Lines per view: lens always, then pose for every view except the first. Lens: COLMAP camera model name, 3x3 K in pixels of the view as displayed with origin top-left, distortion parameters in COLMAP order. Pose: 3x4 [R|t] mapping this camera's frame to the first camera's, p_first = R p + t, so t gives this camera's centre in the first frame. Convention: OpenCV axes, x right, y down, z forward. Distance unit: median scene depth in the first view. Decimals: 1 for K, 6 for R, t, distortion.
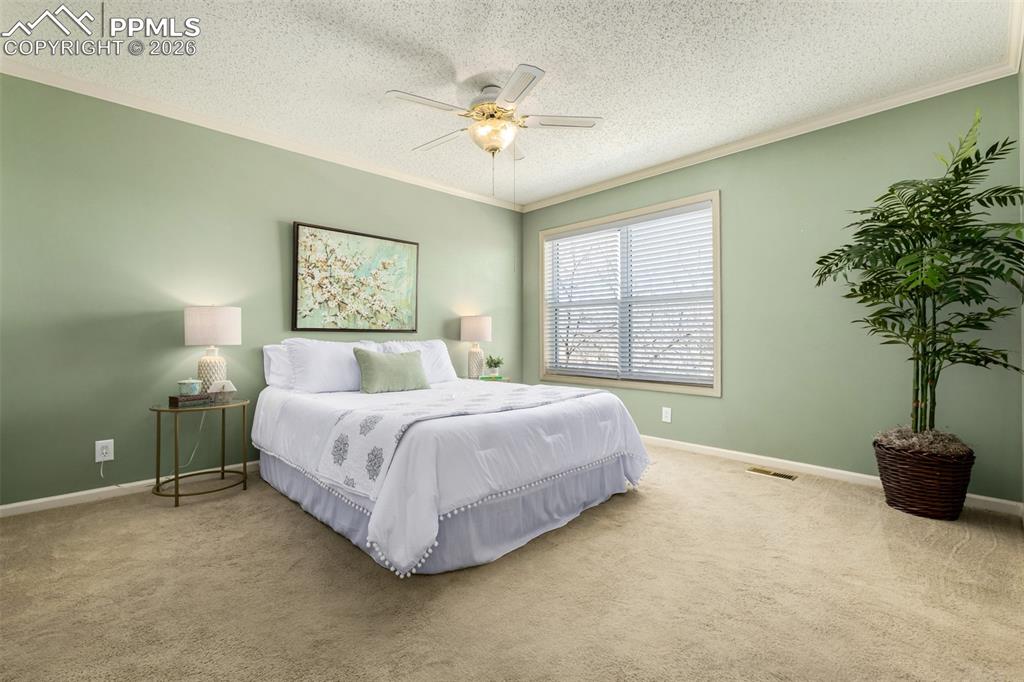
lens RADIAL K [[447.6, 0, 512.0], [0, 447.6, 341.0], [0, 0, 1]] dist [0.004043, 0.000316]
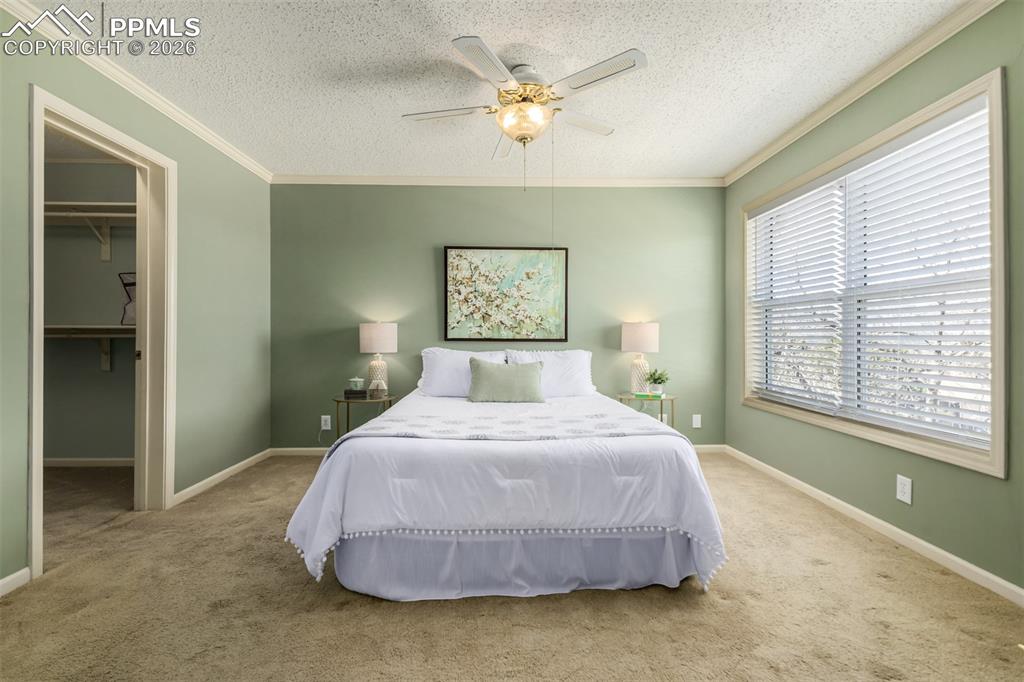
lens RADIAL K [[445.1, 0, 512.0], [0, 445.1, 341.0], [0, 0, 1]] dist [0.002417, 0.000424]
pose [[0.735277, 0.008908, -0.677708, 0.403515], [-0.009101, 0.999953, 0.003270, -0.026176], [0.677706, 0.003763, 0.735324, 0.261973]]
